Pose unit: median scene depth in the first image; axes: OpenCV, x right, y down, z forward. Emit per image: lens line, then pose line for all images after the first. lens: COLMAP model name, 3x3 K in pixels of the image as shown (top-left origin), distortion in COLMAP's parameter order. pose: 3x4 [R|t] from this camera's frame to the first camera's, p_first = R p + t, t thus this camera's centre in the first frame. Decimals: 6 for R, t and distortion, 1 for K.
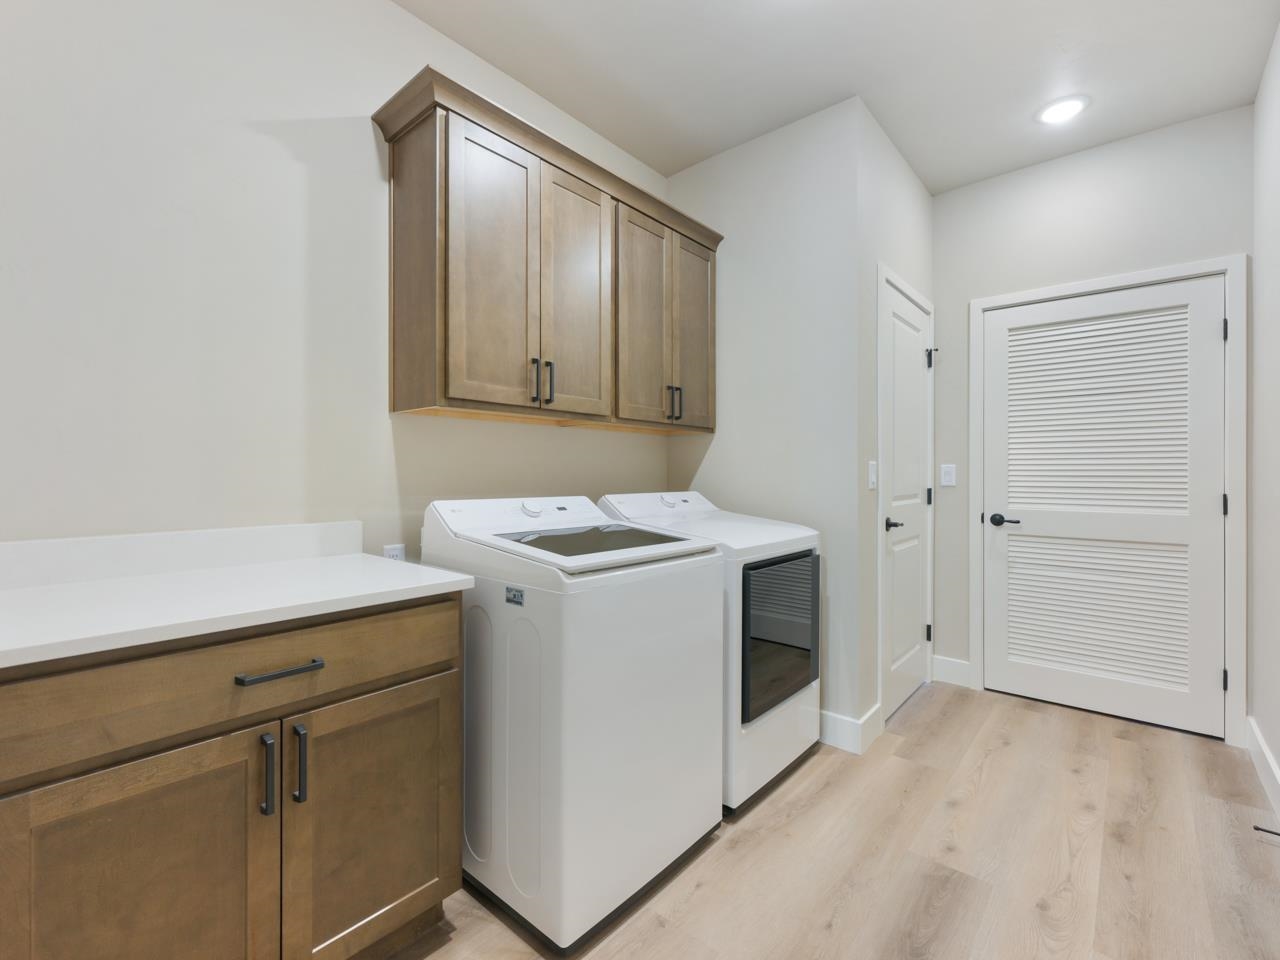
lens RADIAL K [[574.2, 0, 635.6], [0, 574.2, 473.2], [0, 0, 1]] dist [-0.002171, -0.000586]
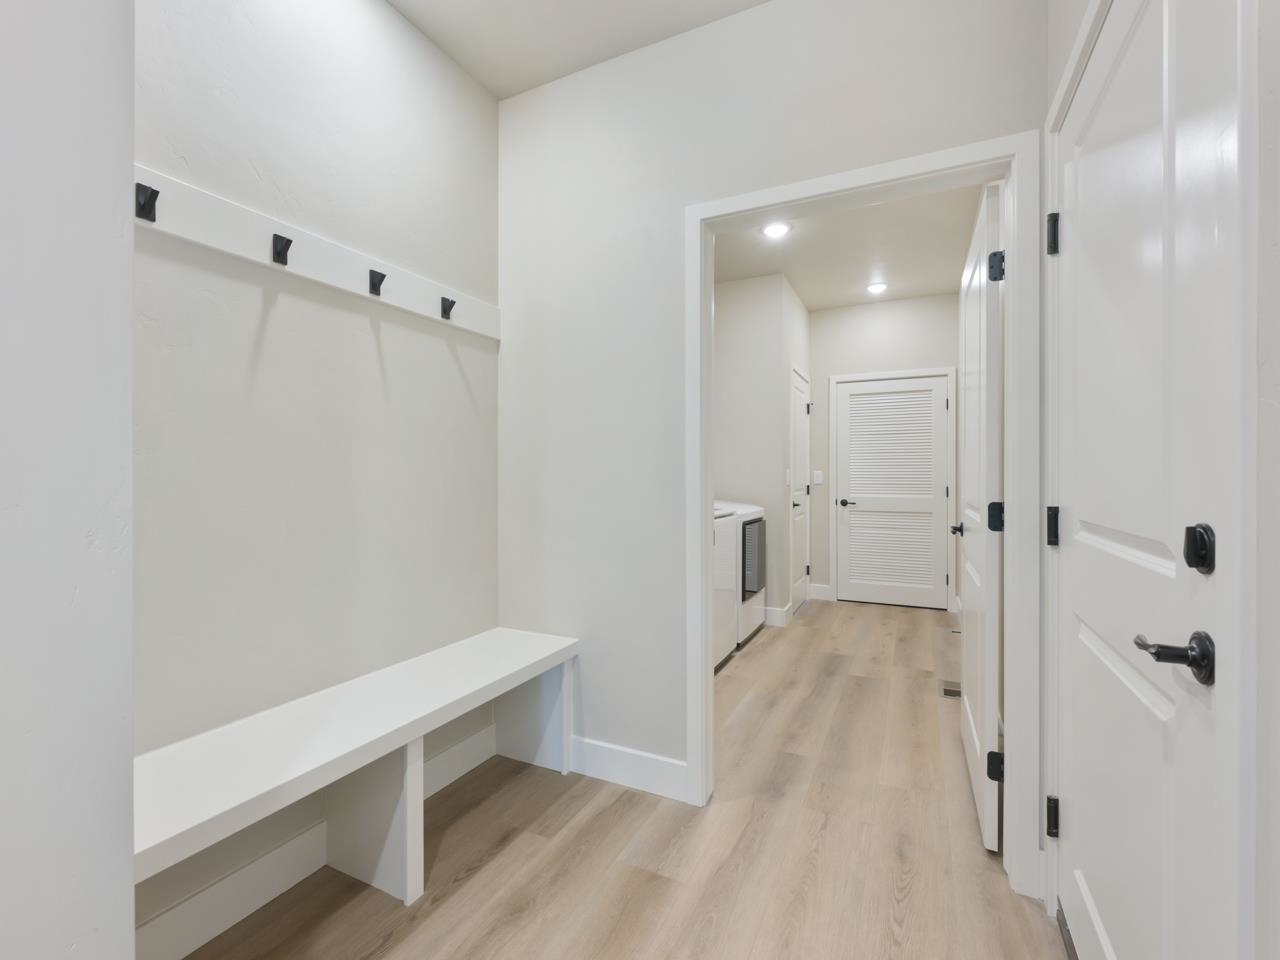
lens RADIAL K [[574.2, 0, 641.3], [0, 574.2, 480.5], [0, 0, 1]] dist [-0.002171, -0.000586]
pose [[0.964010, -0.004177, 0.265834, -0.533166], [0.002549, 0.999976, 0.006470, 0.000418], [-0.265854, -0.005559, 0.963997, -0.649077]]
